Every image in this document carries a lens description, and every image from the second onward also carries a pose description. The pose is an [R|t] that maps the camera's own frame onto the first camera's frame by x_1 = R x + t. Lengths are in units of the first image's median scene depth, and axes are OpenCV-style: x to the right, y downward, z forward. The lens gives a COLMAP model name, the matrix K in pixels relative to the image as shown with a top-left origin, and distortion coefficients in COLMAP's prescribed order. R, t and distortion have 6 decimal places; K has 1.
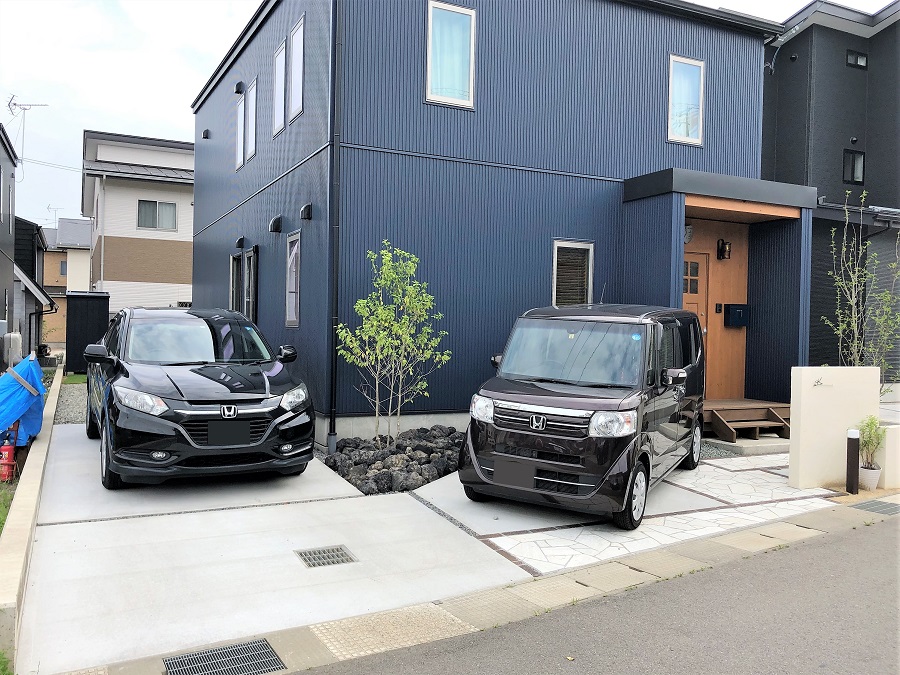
lens RADIAL K [[738.8, 0, 440.9], [0, 738.8, 331.2], [0, 0, 1]] dist [0.013634, -0.007394]
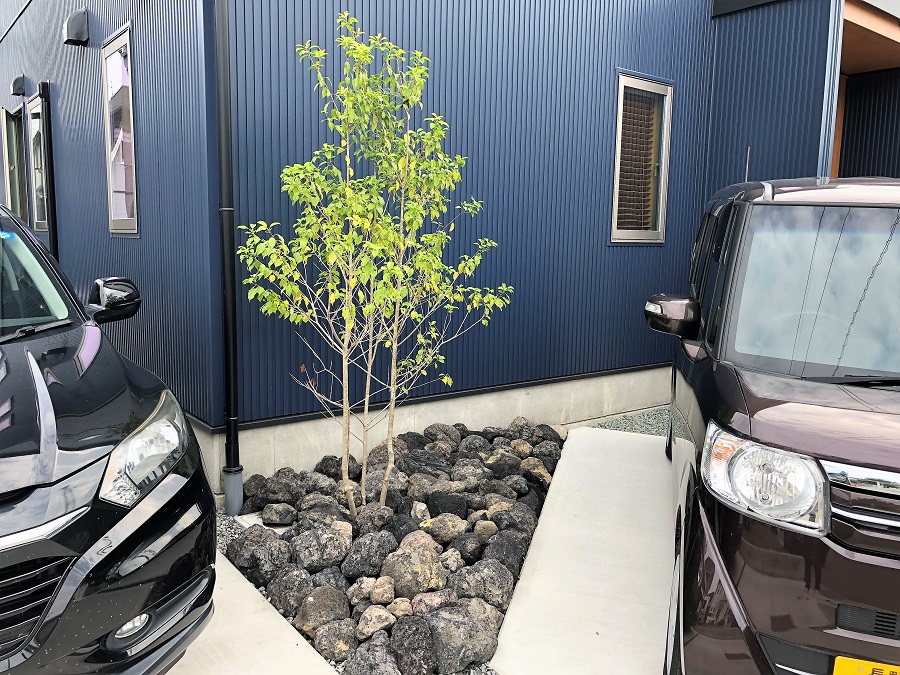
lens RADIAL K [[738.8, 0, 442.6], [0, 738.8, 339.7], [0, 0, 1]] dist [0.013634, -0.007394]
pose [[0.978880, -0.030193, 0.202195, -0.100708], [0.002960, 0.991023, 0.133655, -0.000477], [-0.204416, -0.130234, 0.970182, 0.495655]]
